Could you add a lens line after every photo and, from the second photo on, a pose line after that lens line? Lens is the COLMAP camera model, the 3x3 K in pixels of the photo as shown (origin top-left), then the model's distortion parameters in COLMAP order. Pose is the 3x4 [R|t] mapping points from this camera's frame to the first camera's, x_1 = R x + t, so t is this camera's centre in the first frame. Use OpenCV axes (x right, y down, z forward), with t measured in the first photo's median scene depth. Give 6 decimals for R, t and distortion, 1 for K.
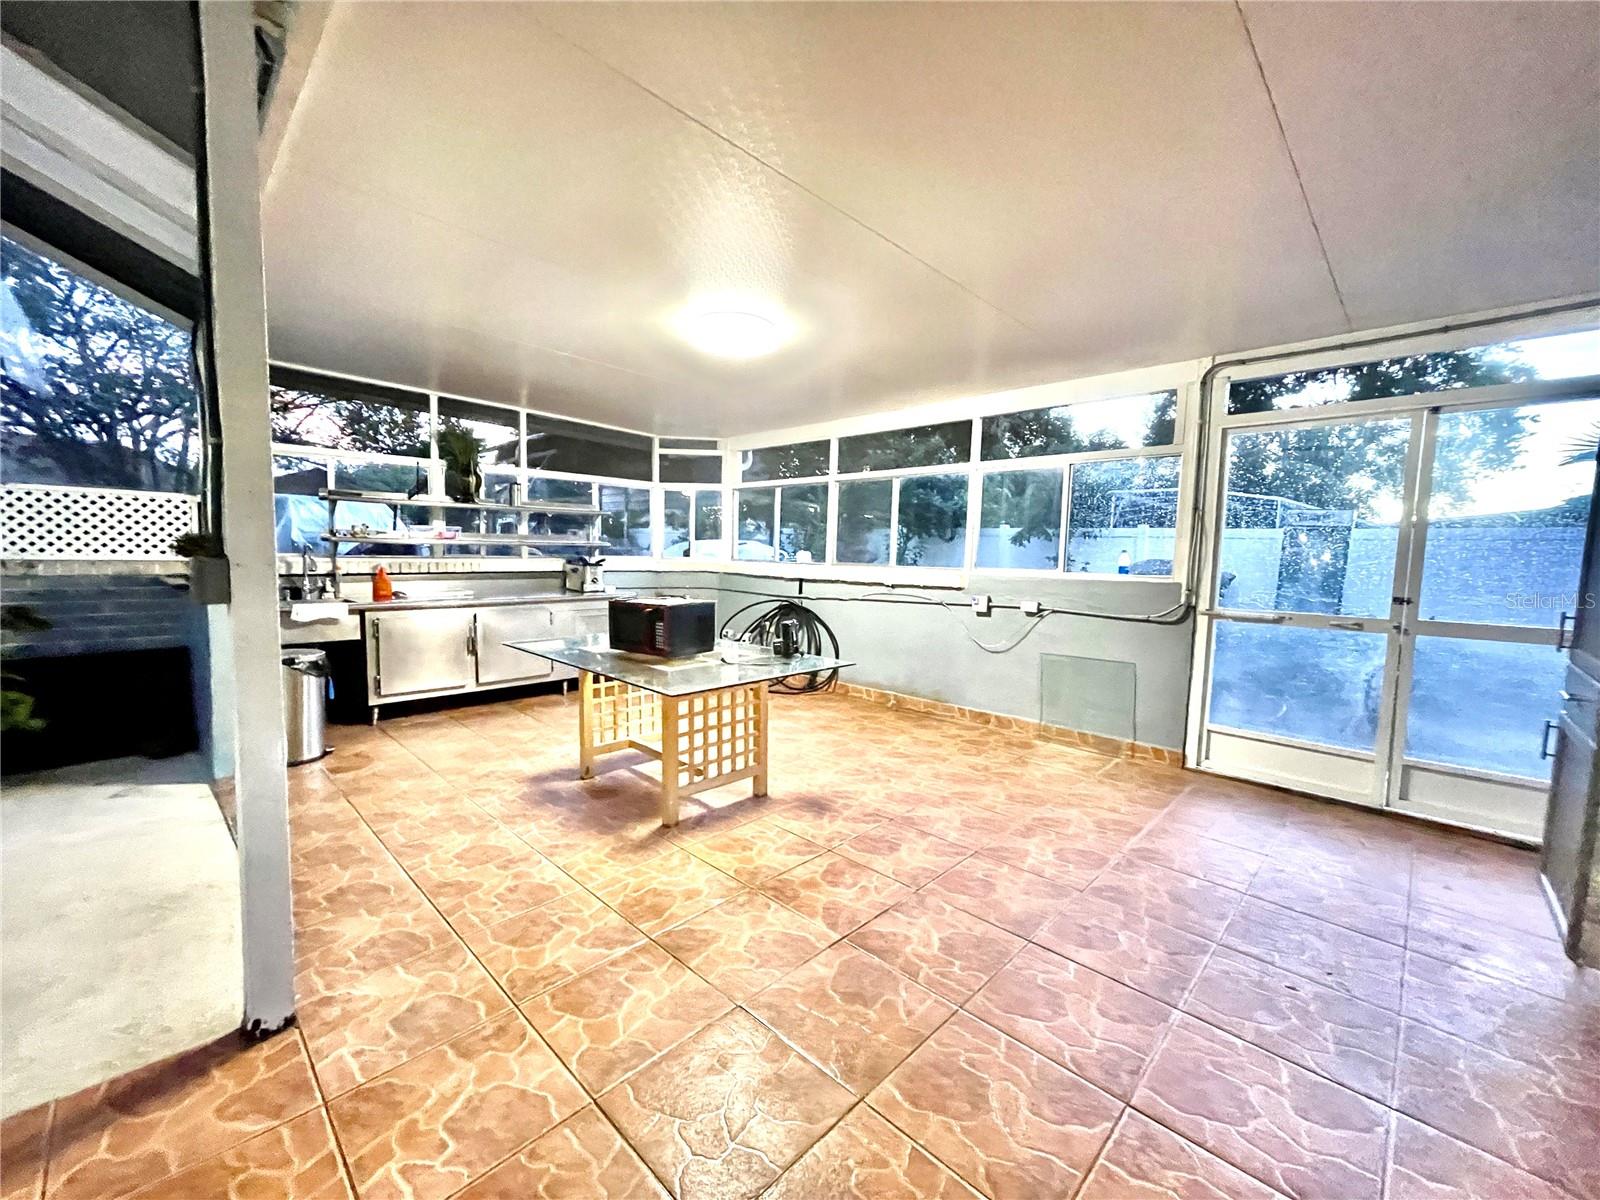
lens RADIAL K [[648.7, 0, 793.6], [0, 648.7, 607.7], [0, 0, 1]] dist [-0.002170, 0.000433]
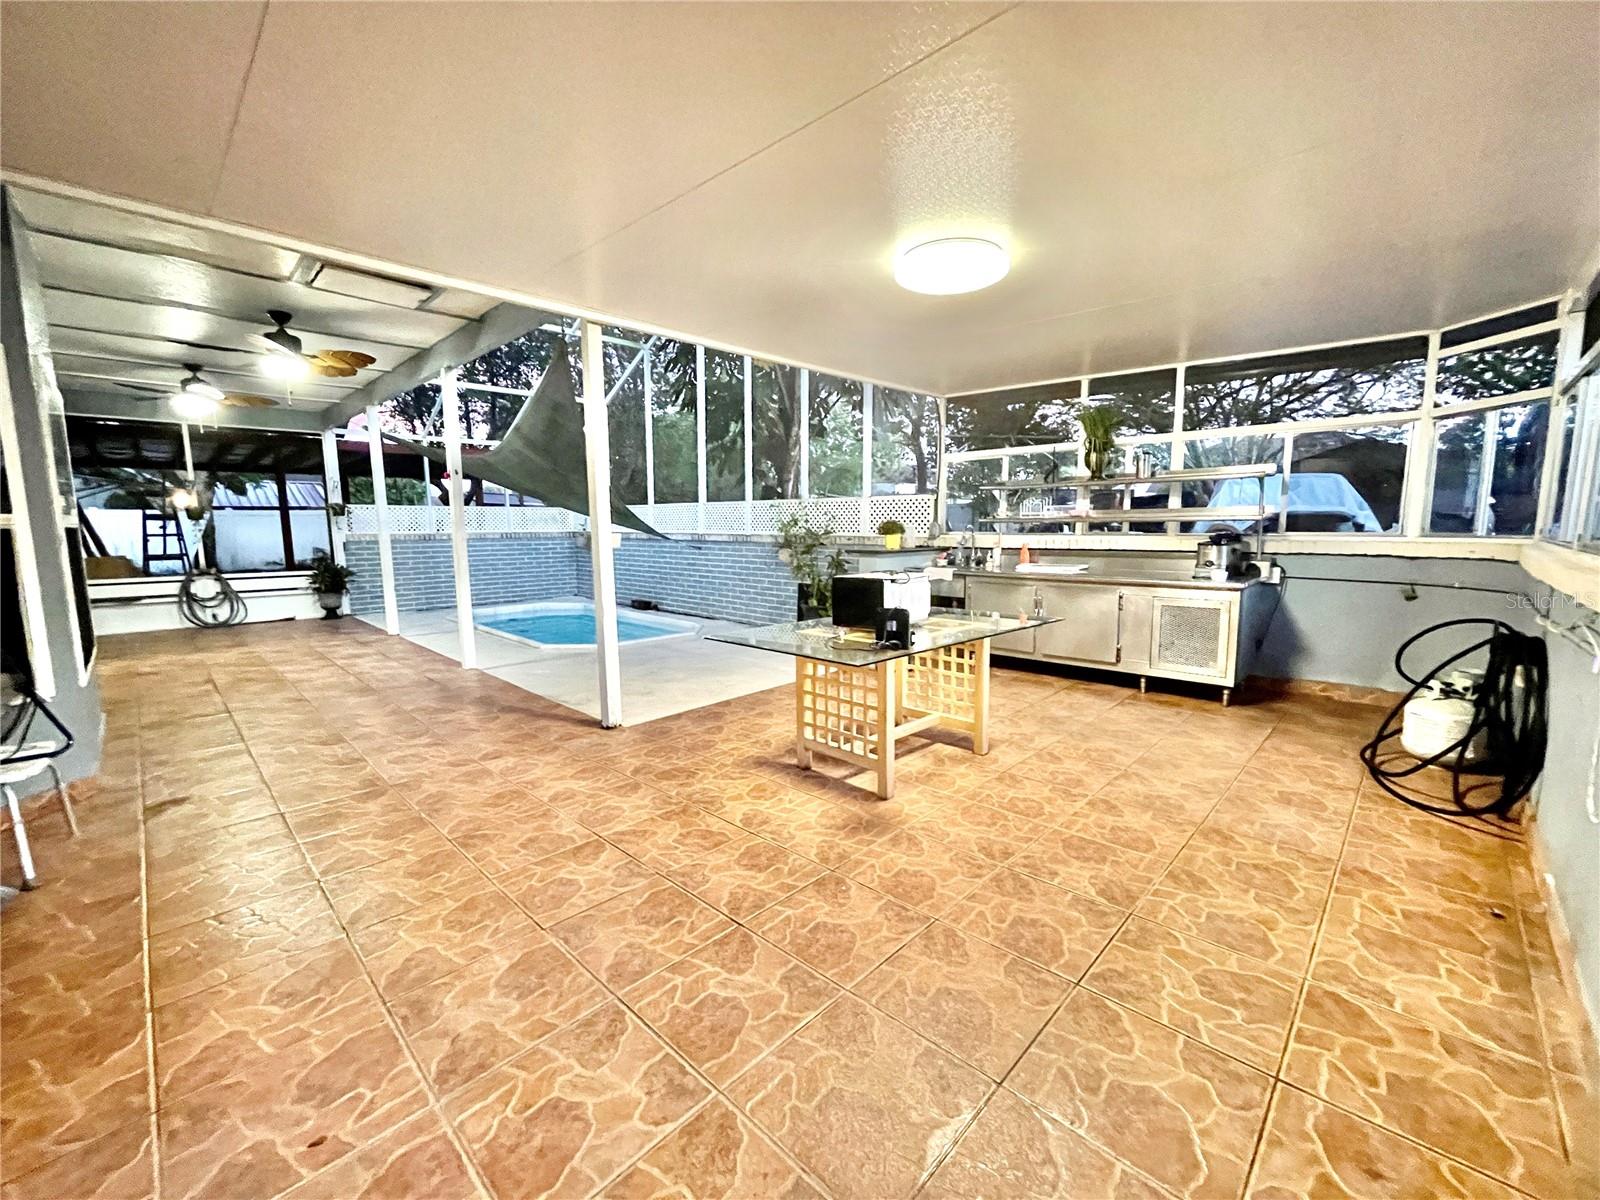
lens RADIAL K [[648.7, 0, 796.5], [0, 648.7, 597.6], [0, 0, 1]] dist [-0.002170, 0.000433]
pose [[0.005704, 0.092978, -0.995652, 0.962305], [-0.076522, 0.992789, 0.092272, -0.069895], [0.997052, 0.075663, 0.012778, 0.996585]]
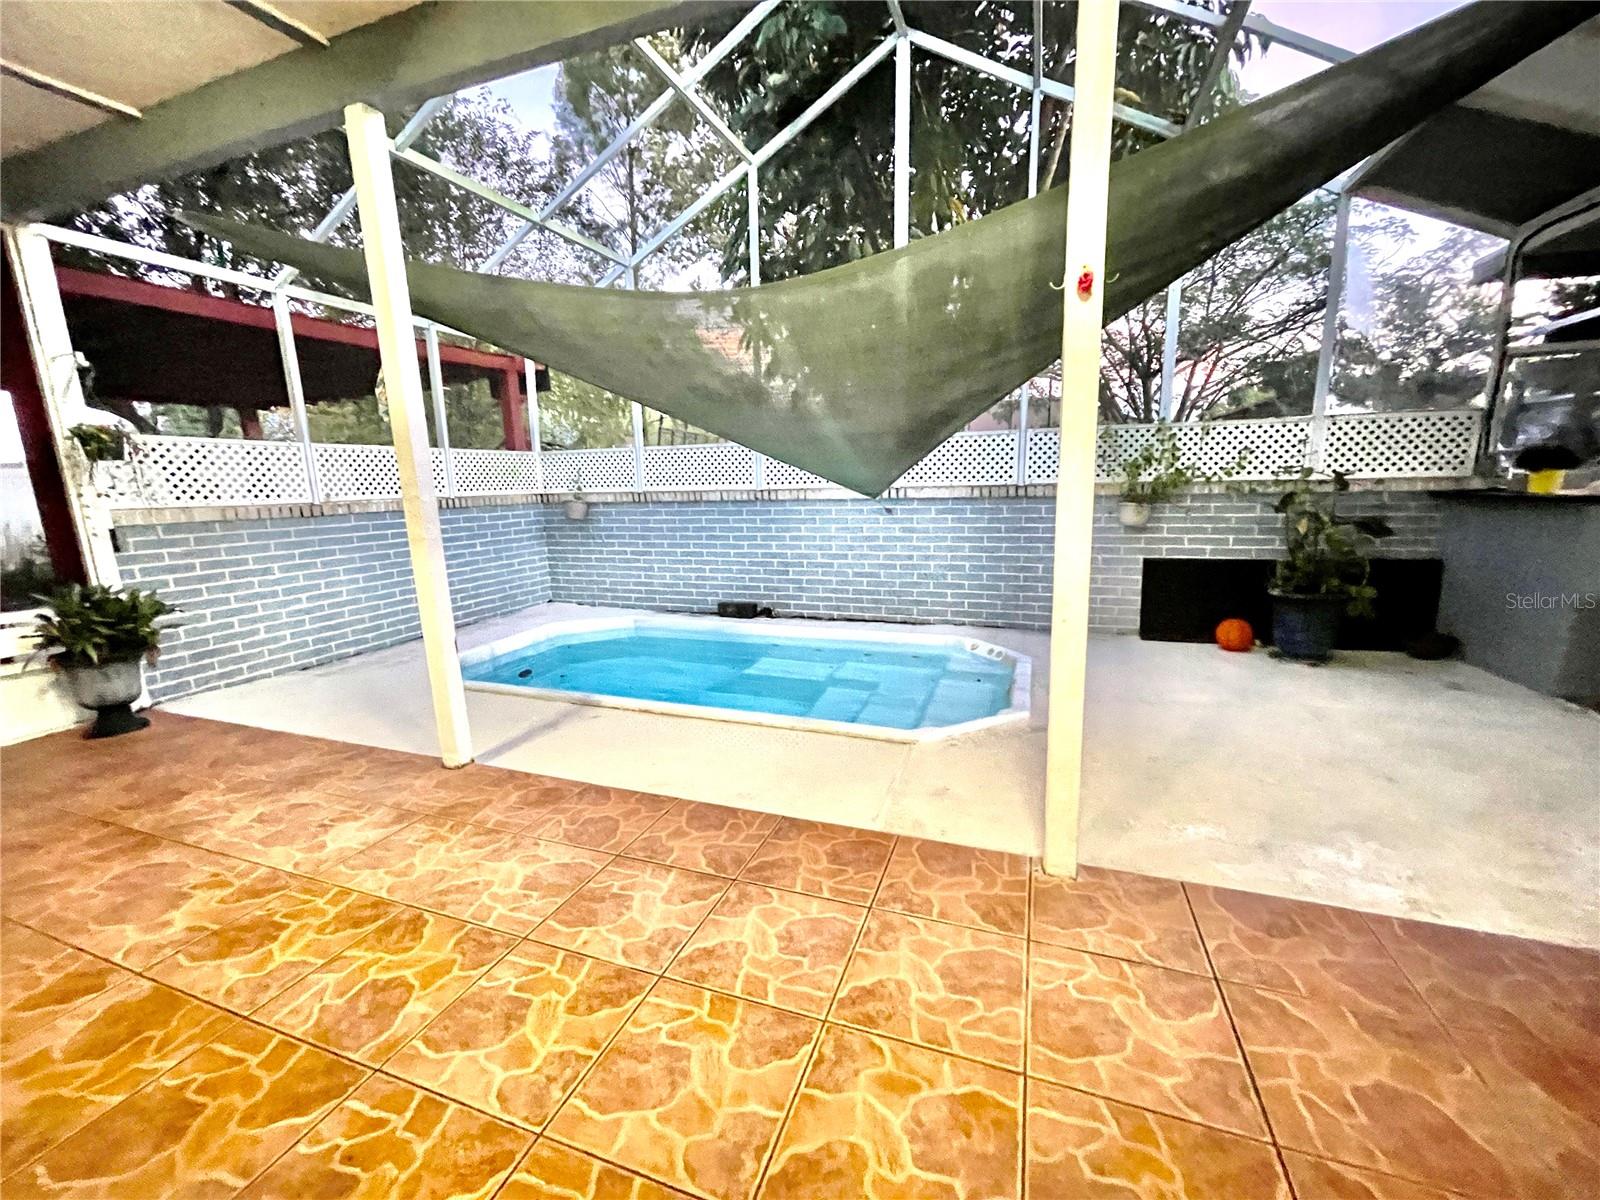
lens RADIAL K [[648.7, 0, 792.8], [0, 648.7, 601.6], [0, 0, 1]] dist [-0.002170, 0.000433]
pose [[0.409025, 0.137108, -0.902164, 0.263949], [-0.040181, 0.990395, 0.132299, -0.018271], [0.911638, -0.017864, 0.410606, 0.300687]]
